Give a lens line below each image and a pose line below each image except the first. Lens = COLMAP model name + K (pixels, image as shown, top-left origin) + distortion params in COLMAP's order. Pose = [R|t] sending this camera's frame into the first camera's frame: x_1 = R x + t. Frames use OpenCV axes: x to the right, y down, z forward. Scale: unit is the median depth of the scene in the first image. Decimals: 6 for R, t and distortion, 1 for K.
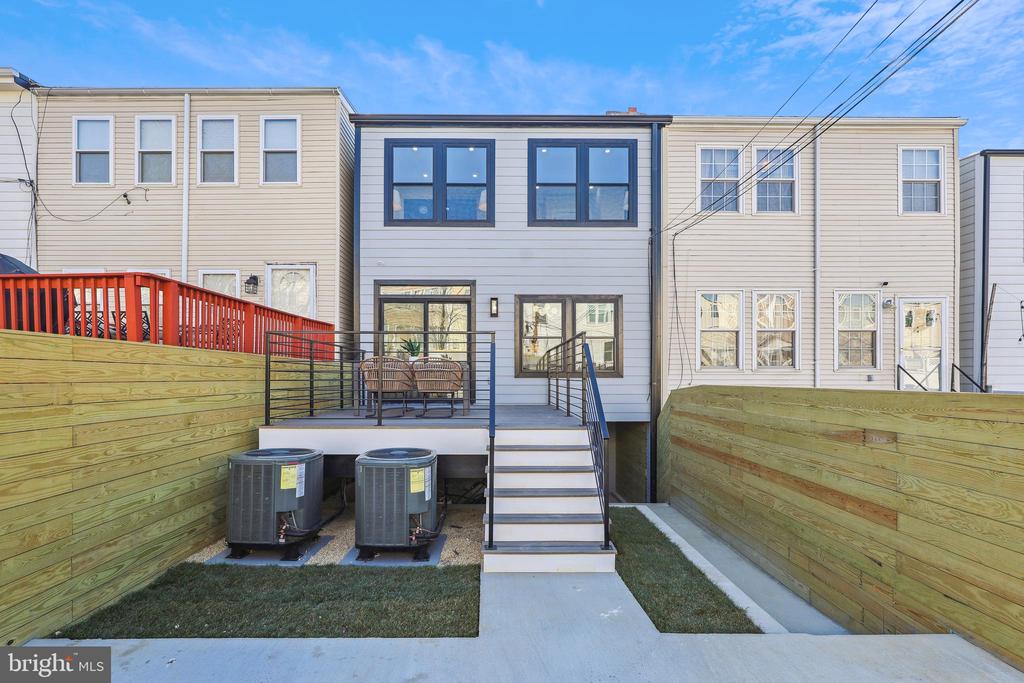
lens RADIAL K [[483.4, 0, 499.9], [0, 483.4, 379.7], [0, 0, 1]] dist [-0.014672, 0.006185]
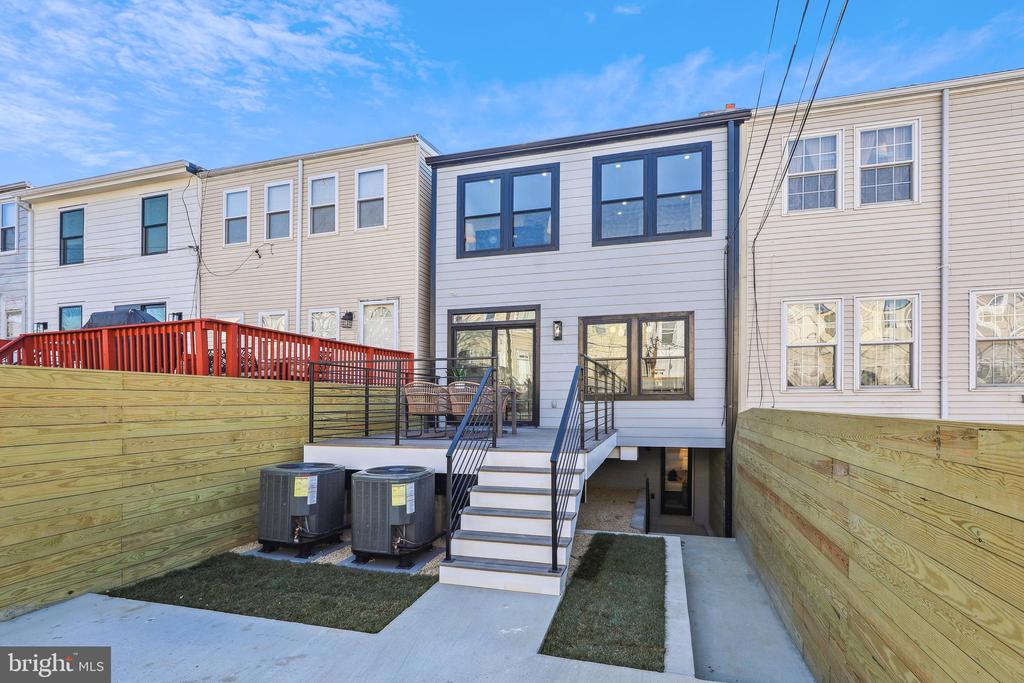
lens RADIAL K [[491.7, 0, 516.2], [0, 491.7, 401.4], [0, 0, 1]] dist [-0.009415, 0.000334]
pose [[0.960373, -0.004333, -0.278684, 0.188998], [0.003340, 0.999986, -0.004038, 0.000656], [0.278697, 0.002948, 0.960375, -0.000552]]
